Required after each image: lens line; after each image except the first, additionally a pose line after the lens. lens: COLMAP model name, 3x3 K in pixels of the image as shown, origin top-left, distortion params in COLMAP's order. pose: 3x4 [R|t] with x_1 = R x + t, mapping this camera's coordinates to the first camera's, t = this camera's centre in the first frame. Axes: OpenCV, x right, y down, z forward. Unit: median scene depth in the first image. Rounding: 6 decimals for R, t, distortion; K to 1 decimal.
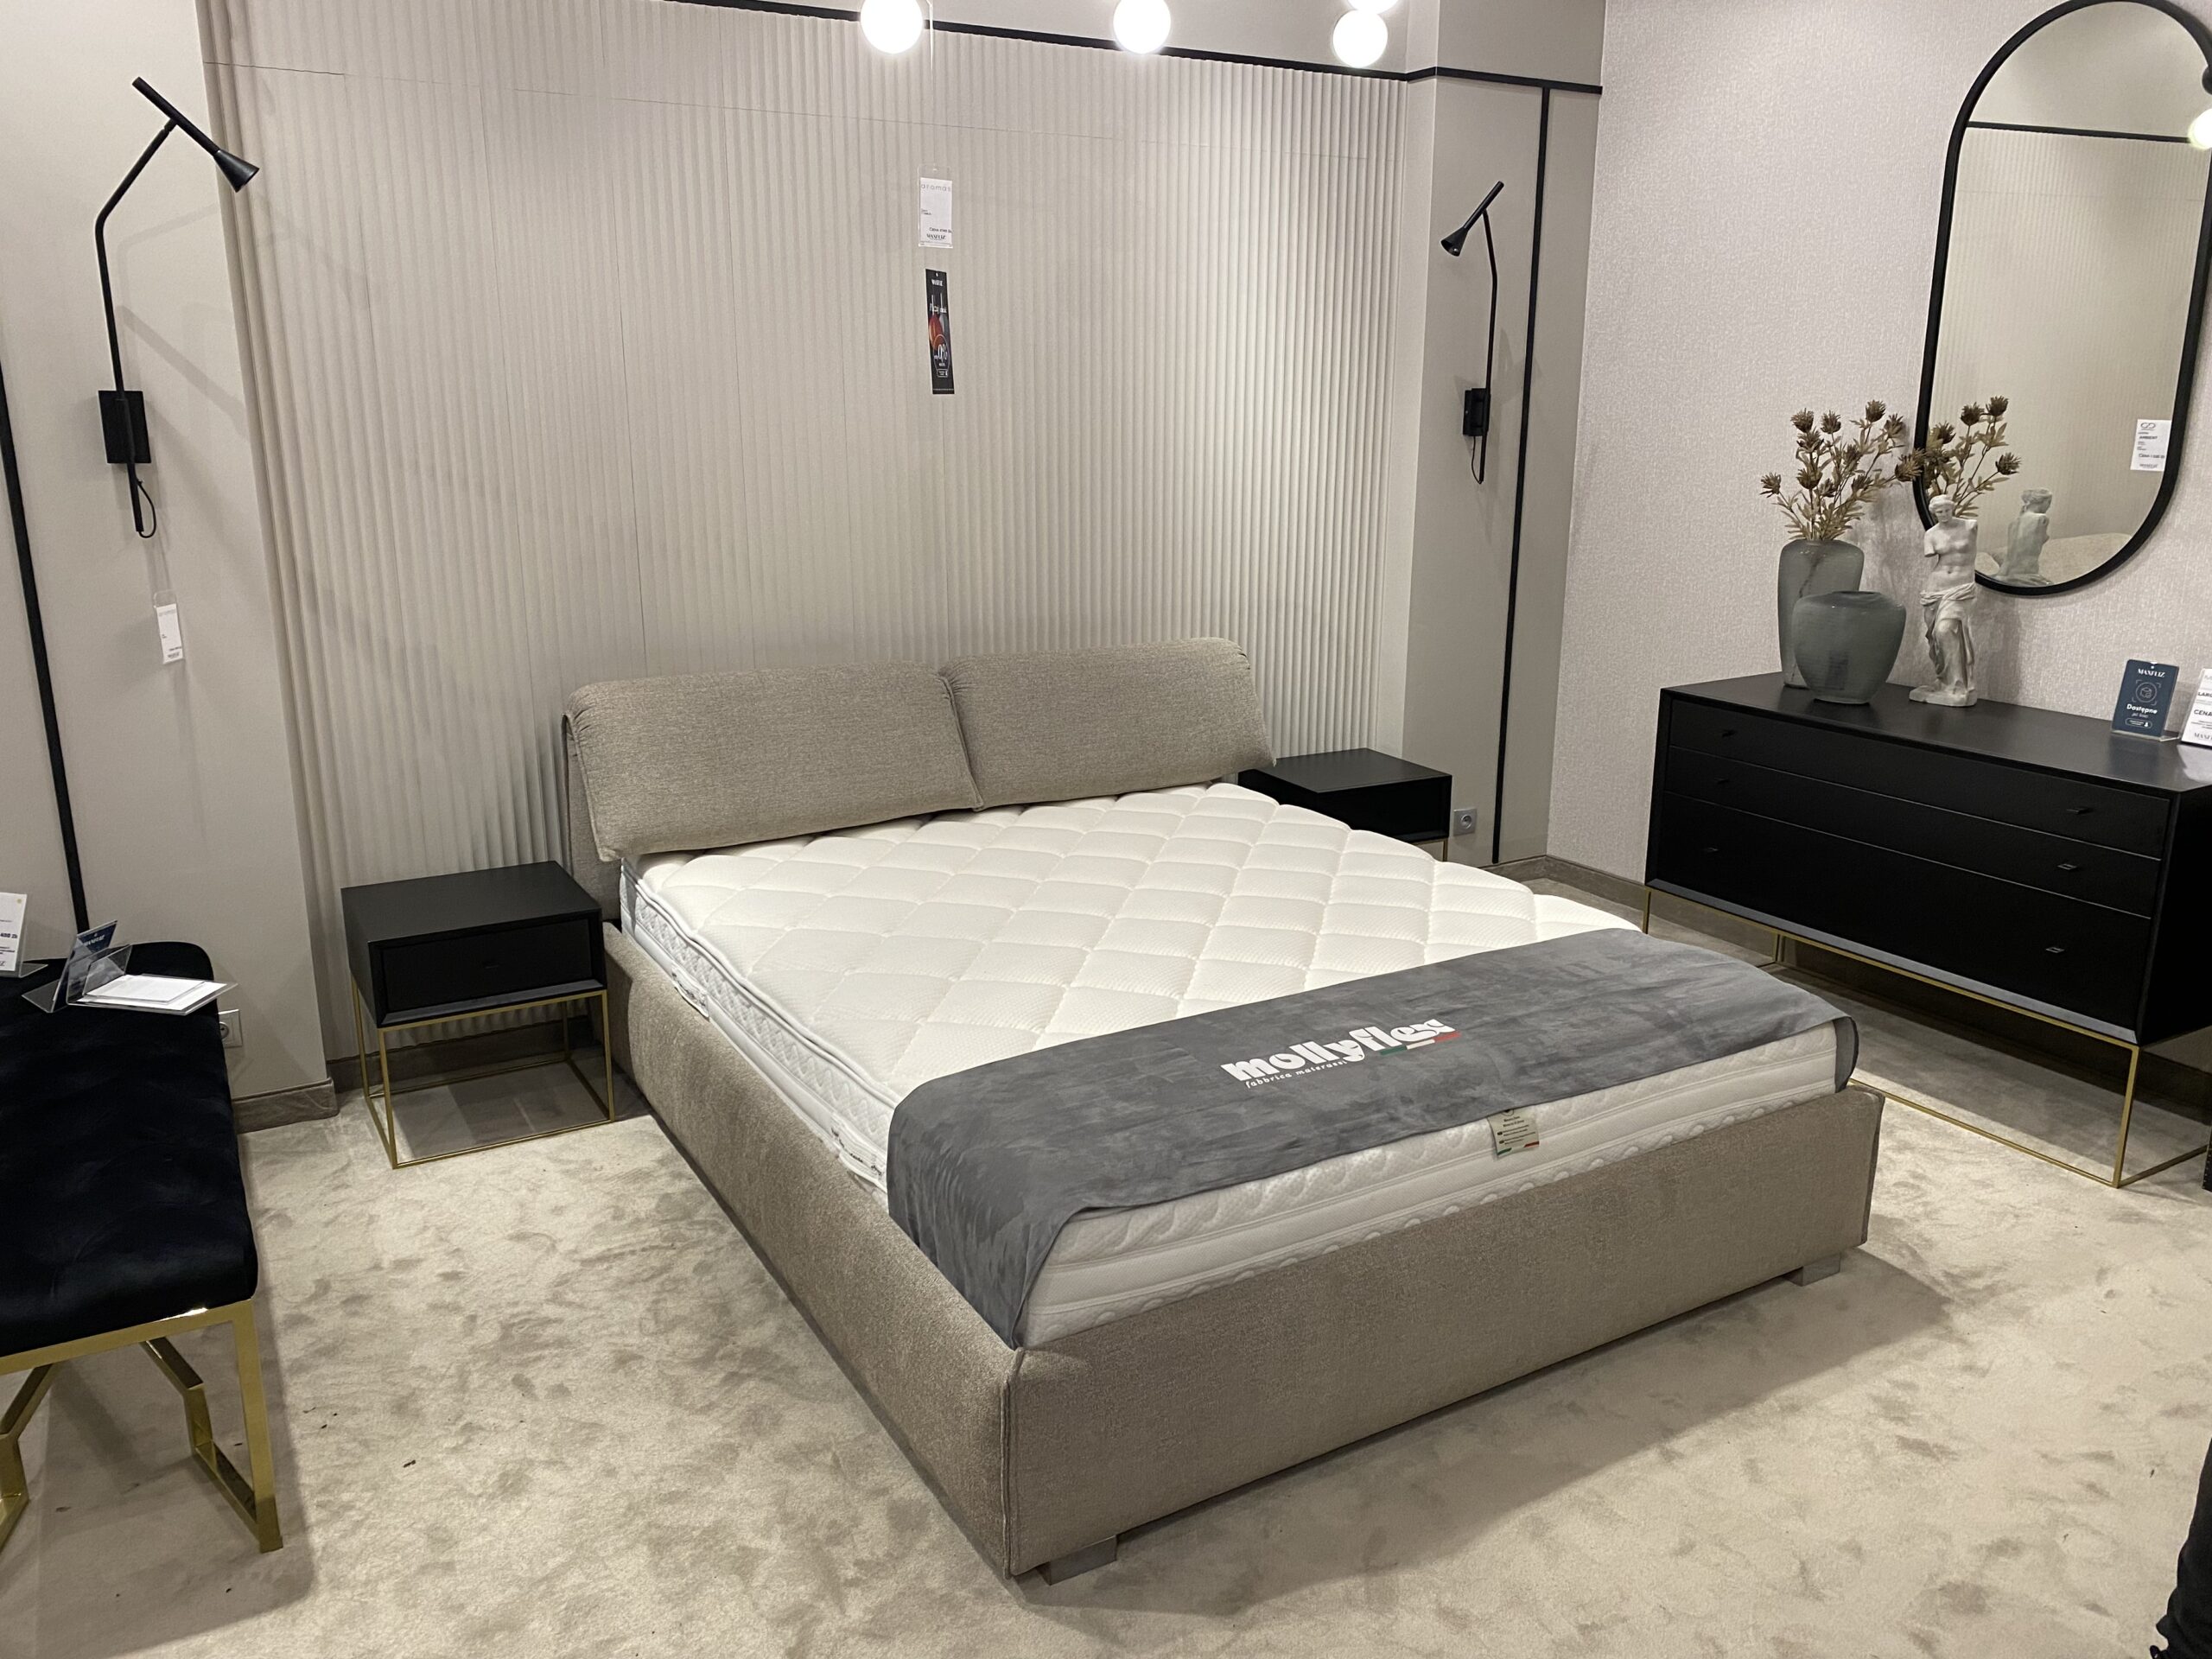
lens RADIAL K [[1695.4, 0, 1106.0], [0, 1695.4, 829.5], [0, 0, 1]] dist [0.008311, -0.001511]
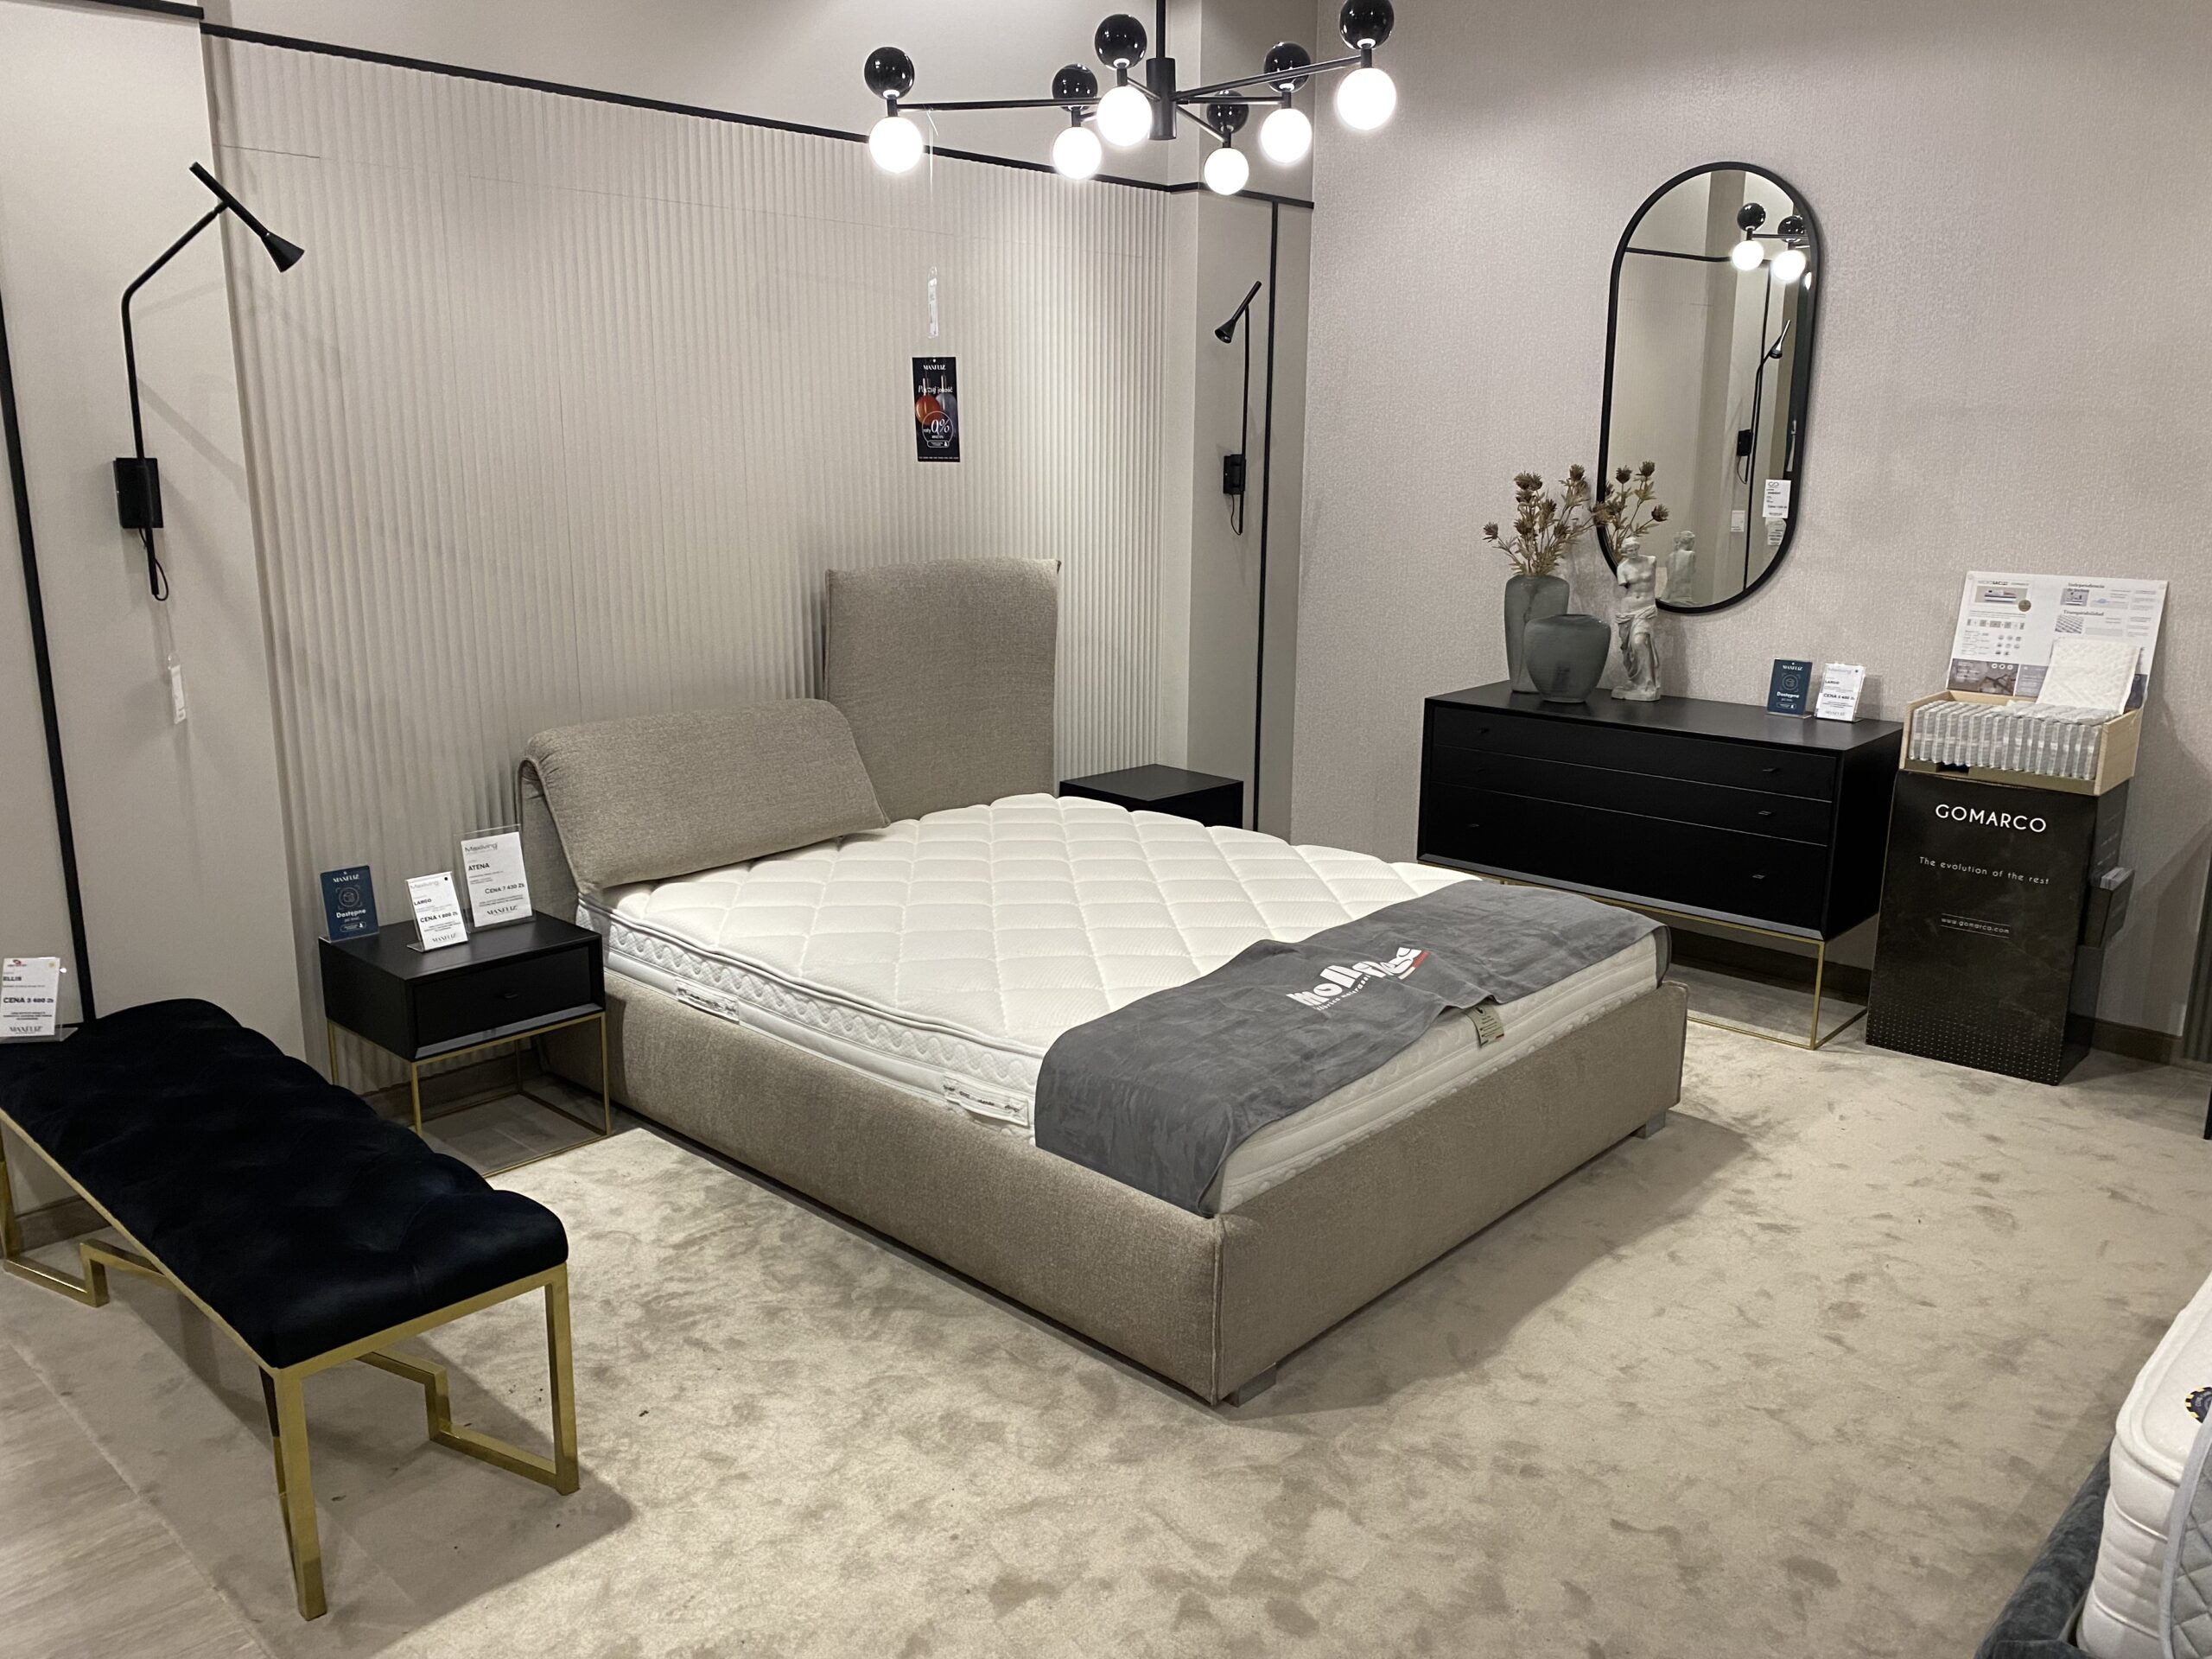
lens RADIAL K [[1690.0, 0, 1110.2], [0, 1690.0, 840.7], [0, 0, 1]] dist [0.009777, -0.007230]
pose [[0.956258, -0.063955, 0.285449, -0.306868], [0.070645, 0.997414, -0.013188, 0.024766], [-0.283867, 0.032776, 0.958303, -0.126584]]
